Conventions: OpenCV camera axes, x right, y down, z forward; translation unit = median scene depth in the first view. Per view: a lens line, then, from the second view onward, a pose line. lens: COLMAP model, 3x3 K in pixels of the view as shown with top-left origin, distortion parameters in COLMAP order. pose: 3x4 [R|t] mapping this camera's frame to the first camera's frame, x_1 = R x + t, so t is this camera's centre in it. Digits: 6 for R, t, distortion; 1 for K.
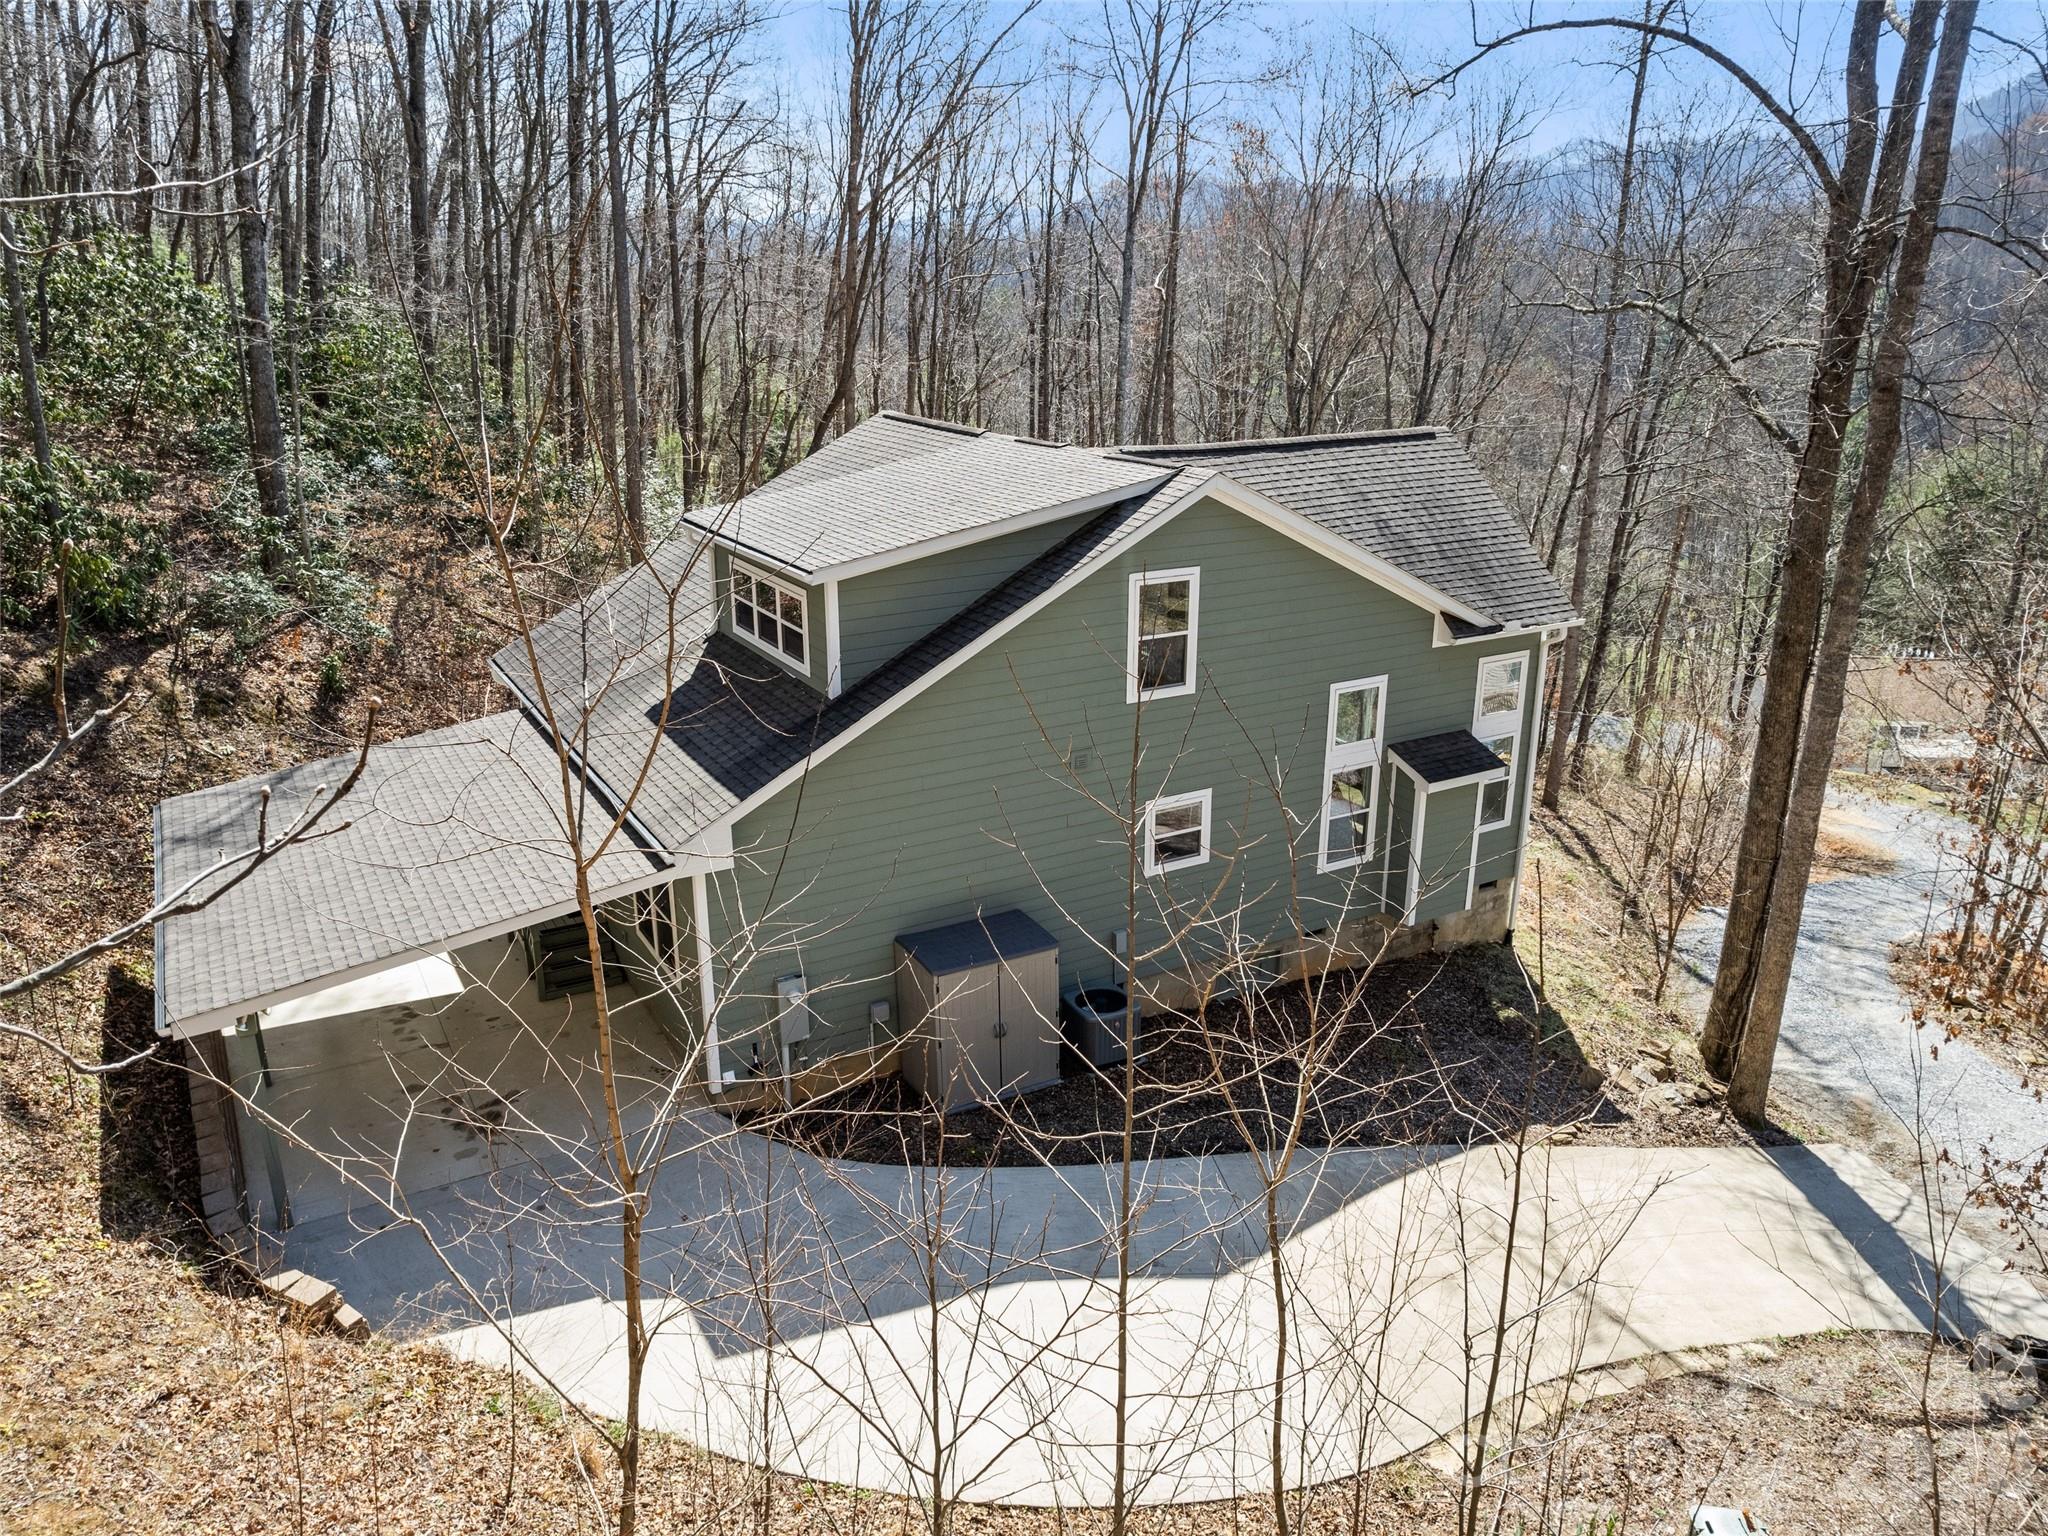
lens RADIAL K [[1475.9, 0, 1021.2], [0, 1475.9, 768.5], [0, 0, 1]] dist [-0.058901, 0.013491]
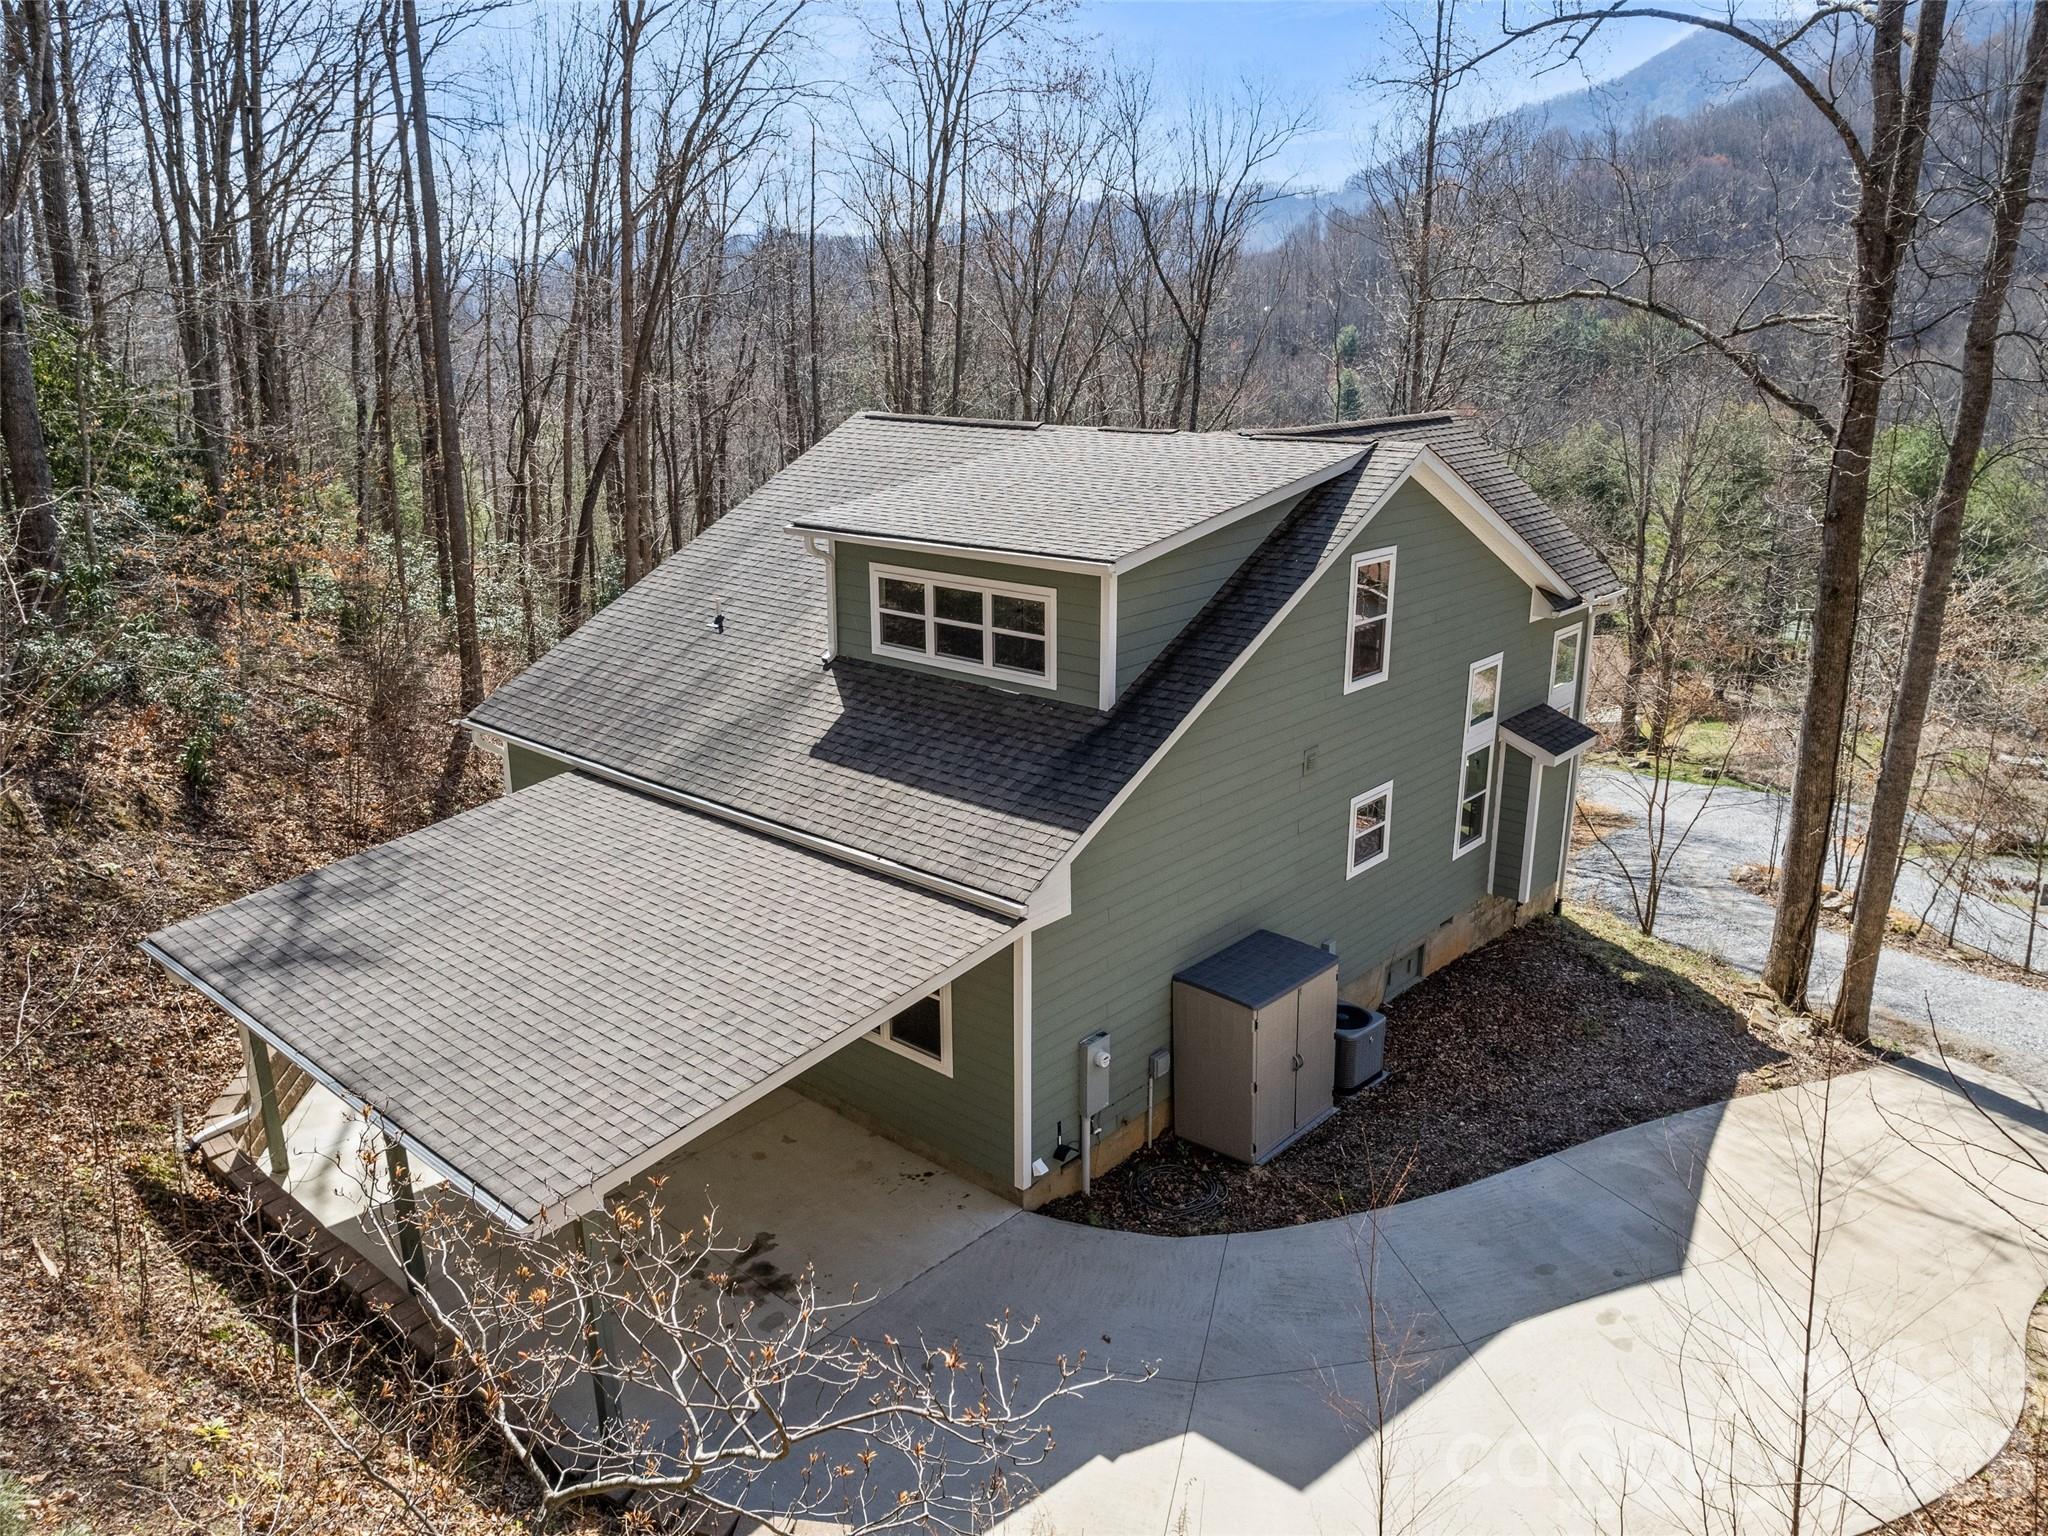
lens RADIAL K [[1475.9, 0, 1018.8], [0, 1475.9, 766.6], [0, 0, 1]] dist [-0.058901, 0.013491]
pose [[0.948389, -0.094317, 0.302760, -0.398608], [0.103682, 0.994498, -0.014973, -0.006163], [-0.299682, 0.045591, 0.952949, 0.170138]]
